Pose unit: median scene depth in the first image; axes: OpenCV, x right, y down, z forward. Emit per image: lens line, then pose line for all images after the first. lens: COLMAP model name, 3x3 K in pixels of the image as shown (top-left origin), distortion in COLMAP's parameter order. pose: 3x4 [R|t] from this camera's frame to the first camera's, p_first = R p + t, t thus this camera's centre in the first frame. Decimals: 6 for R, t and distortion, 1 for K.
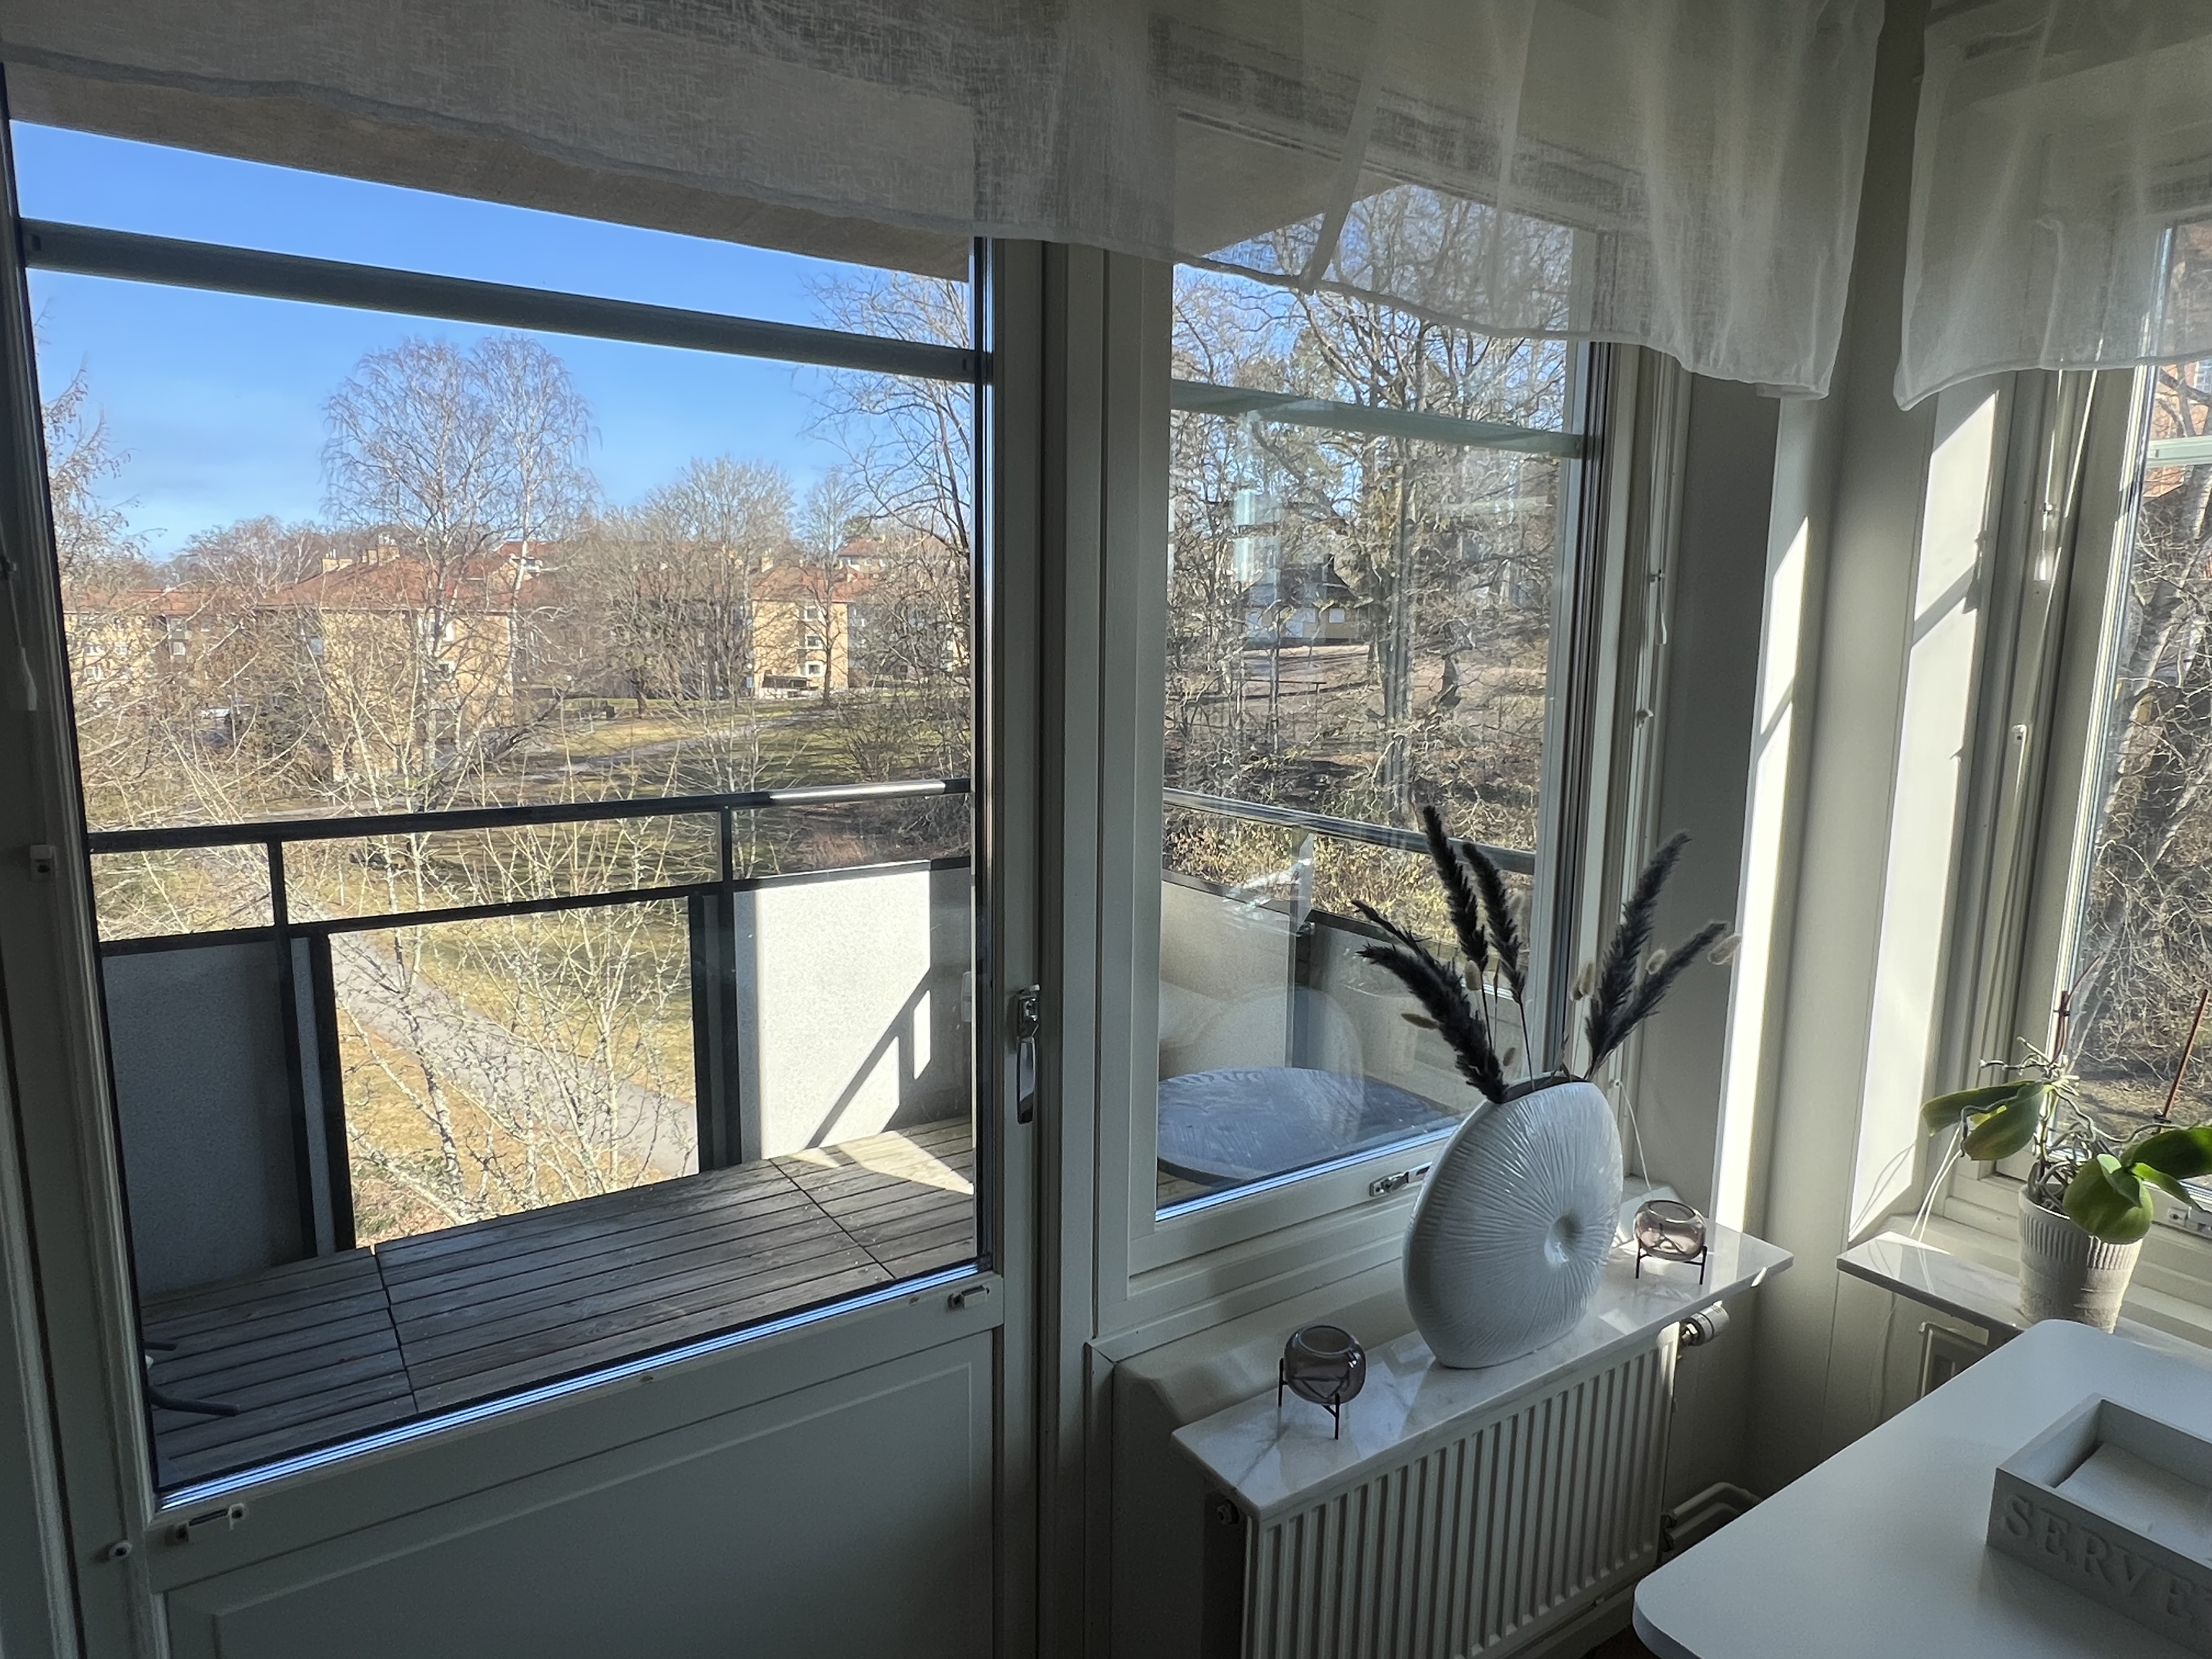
lens RADIAL K [[1349.1, 0, 1106.0], [0, 1349.1, 829.5], [0, 0, 1]] dist [0.001302, 0.000127]
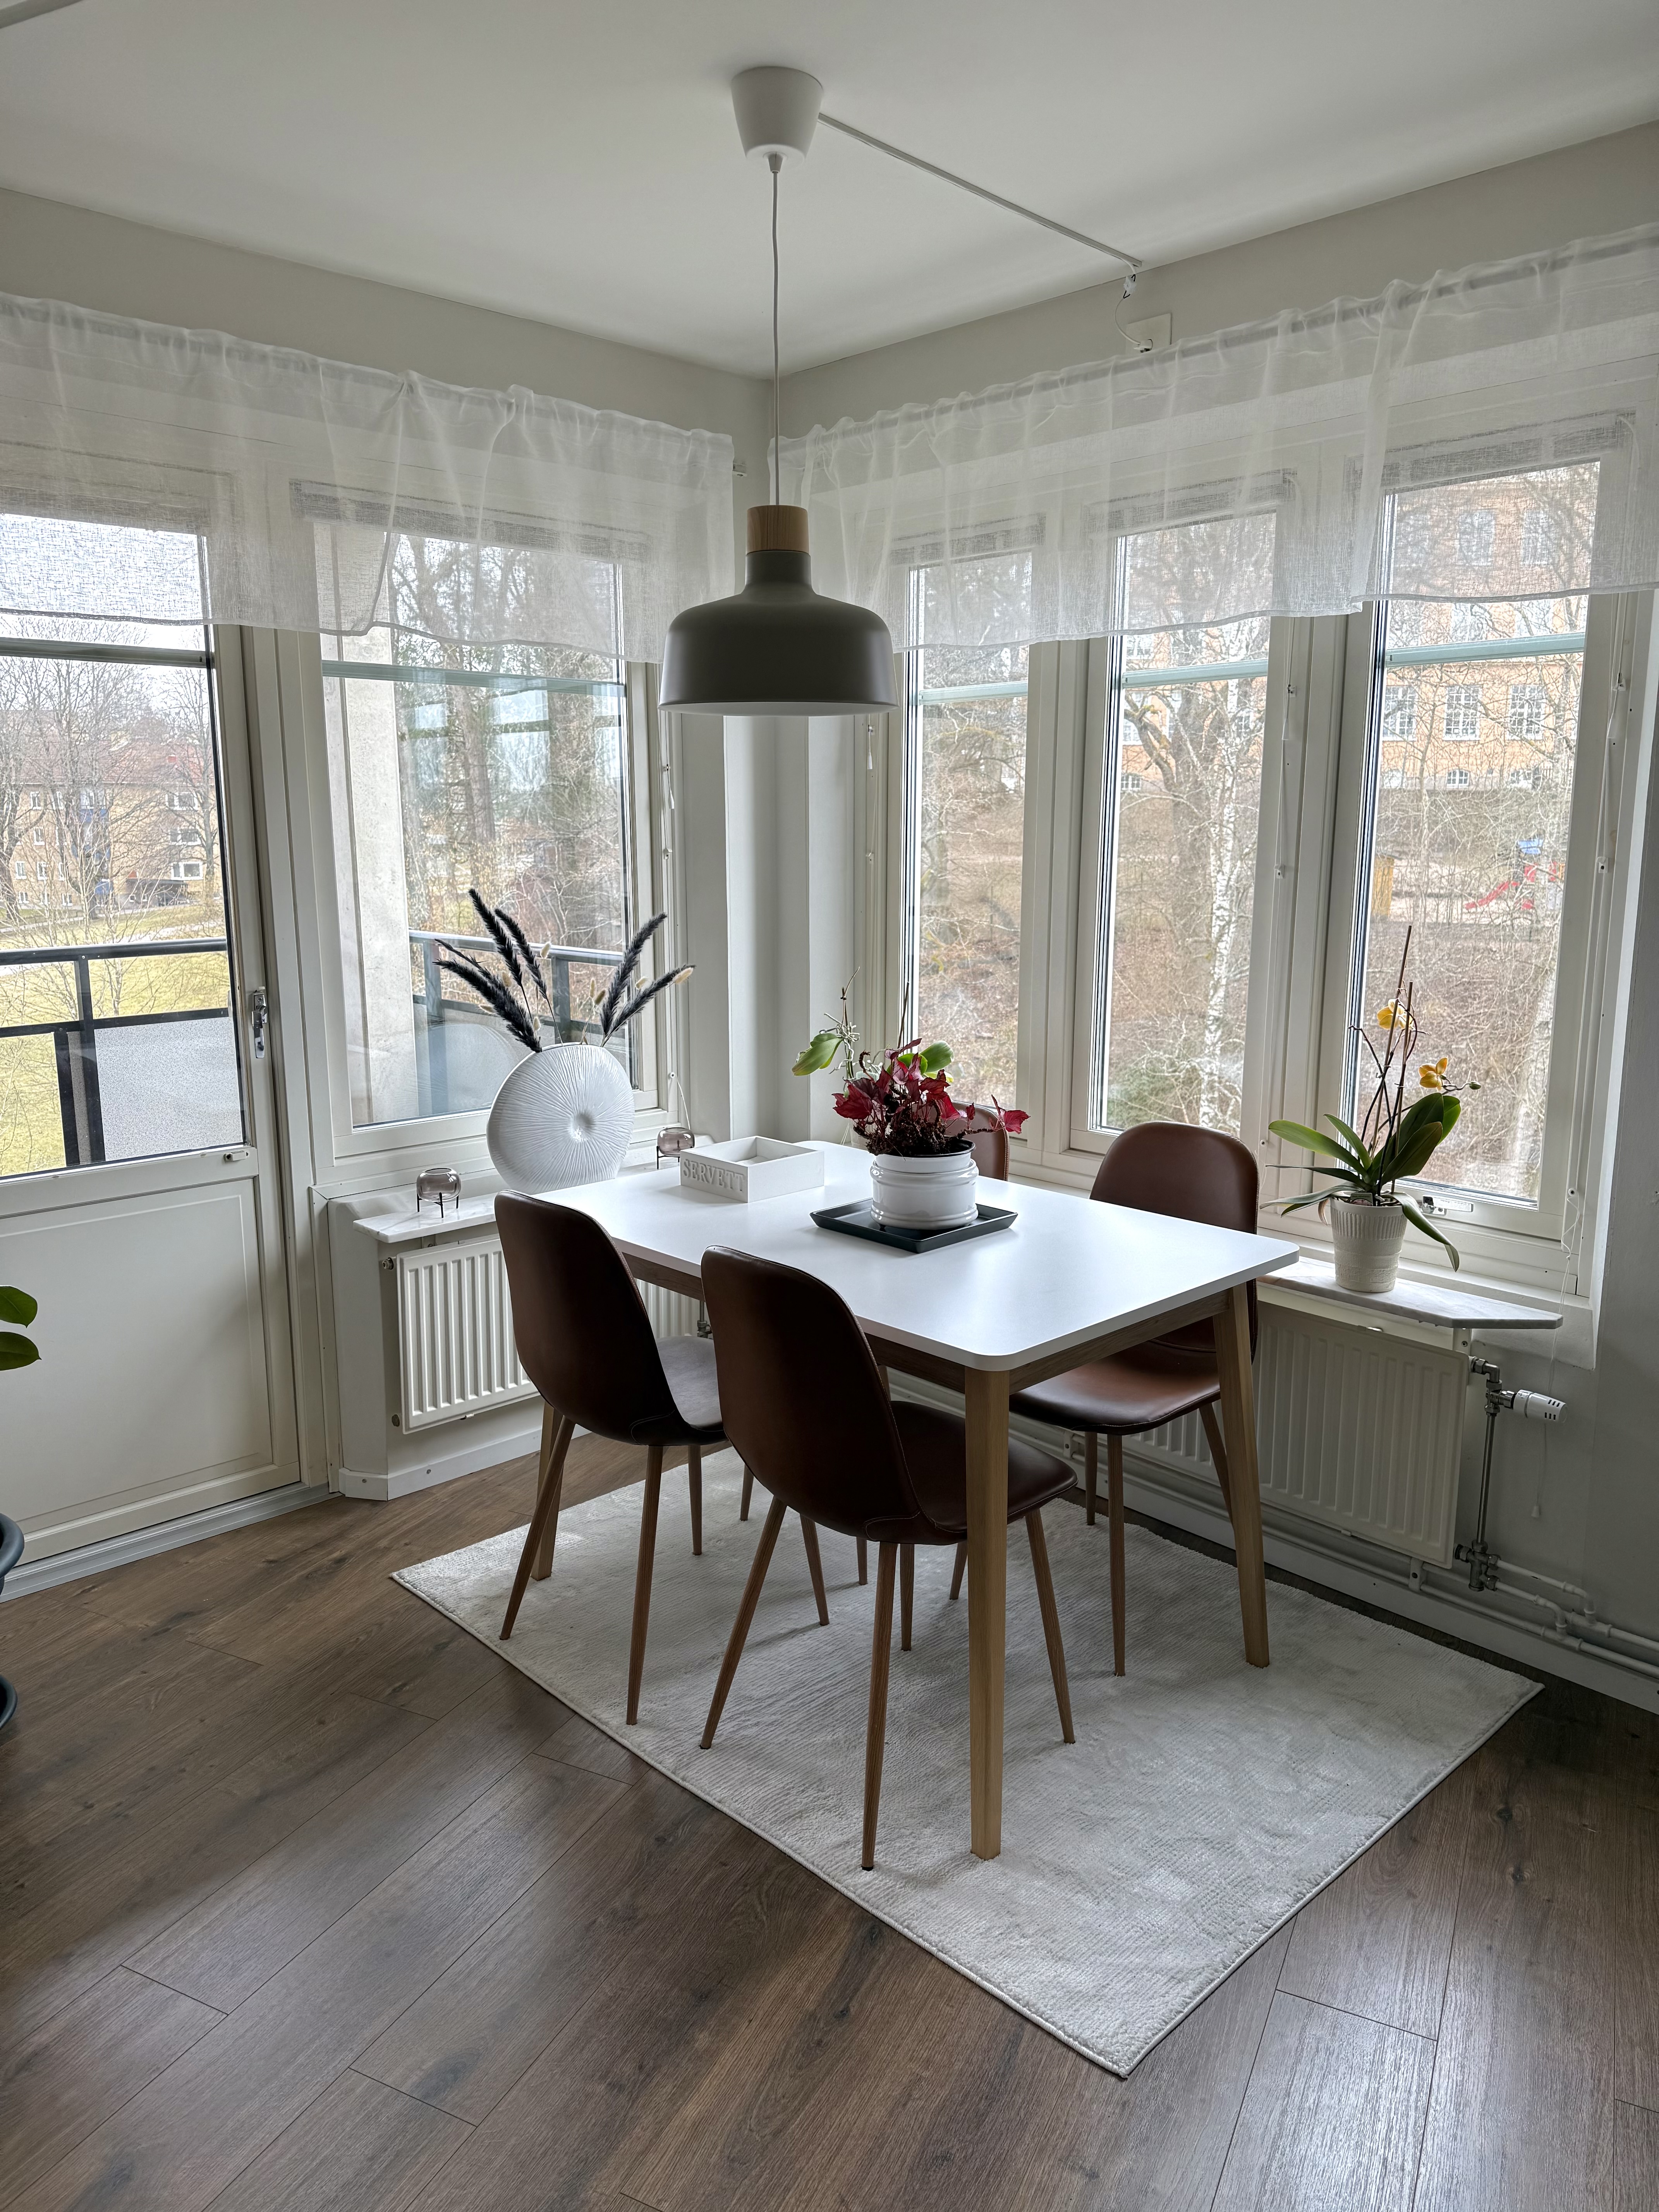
lens RADIAL K [[1563.1, 0, 849.9], [0, 1563.1, 1105.2], [0, 0, 1]] dist [0.117434, -0.126547]
pose [[0.984546, -0.045755, 0.169045, 0.354174], [0.040130, 0.998526, 0.036542, 0.218131], [-0.170468, -0.029193, 0.984931, -1.263306]]
